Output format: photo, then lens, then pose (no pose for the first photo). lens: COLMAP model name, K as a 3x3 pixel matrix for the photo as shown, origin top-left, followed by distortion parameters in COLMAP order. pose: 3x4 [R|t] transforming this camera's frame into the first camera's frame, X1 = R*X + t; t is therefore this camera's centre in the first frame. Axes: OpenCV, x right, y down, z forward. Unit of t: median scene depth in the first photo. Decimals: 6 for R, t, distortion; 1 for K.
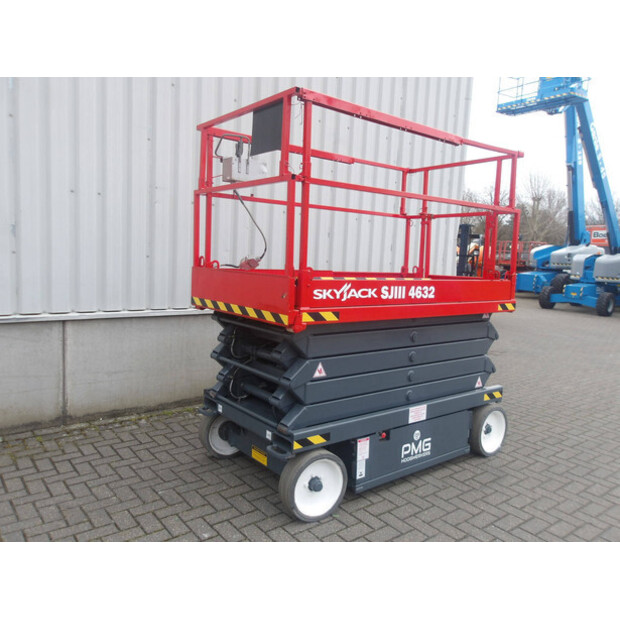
lens RADIAL K [[508.9, 0, 310.0], [0, 508.9, 310.0], [0, 0, 1]] dist [0.004161, 0.001728]
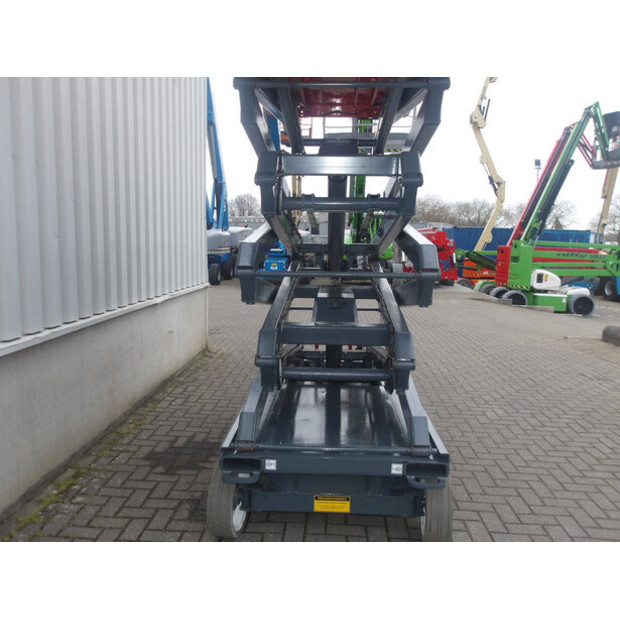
lens RADIAL K [[508.9, 0, 310.0], [0, 508.9, 310.0], [0, 0, 1]] dist [0.004161, 0.001728]
pose [[0.656102, -0.133413, 0.742786, -0.654802], [0.097723, 0.990982, 0.091673, -0.078172], [-0.748319, 0.012441, 0.663223, 0.510988]]
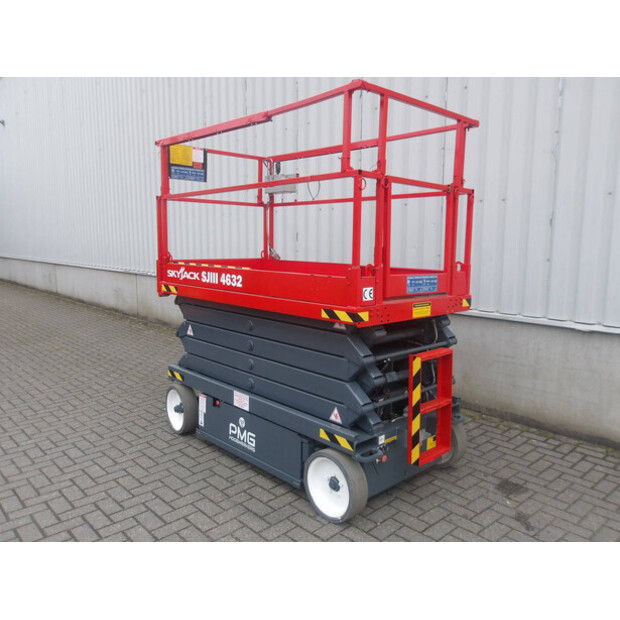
lens RADIAL K [[508.9, 0, 310.0], [0, 508.9, 310.0], [0, 0, 1]] dist [0.004161, 0.001728]
pose [[0.080874, 0.092197, -0.992451, 1.257783], [-0.115622, 0.989858, 0.082534, -0.078017], [0.989995, 0.108074, 0.090714, 1.060246]]
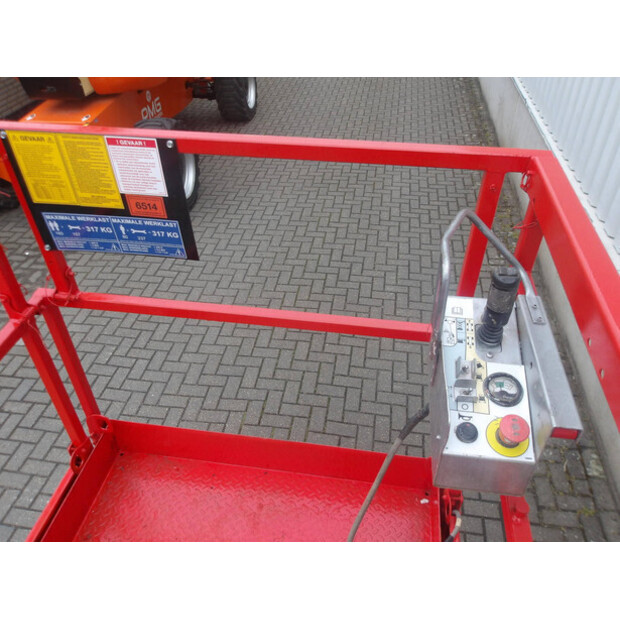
lens RADIAL K [[508.9, 0, 310.0], [0, 508.9, 310.0], [0, 0, 1]] dist [0.004161, 0.001728]
pose [[-0.733119, 0.396530, -0.552540, 0.053591], [-0.099360, 0.741274, 0.663808, -0.472231], [0.672803, 0.541551, -0.504043, 1.119729]]
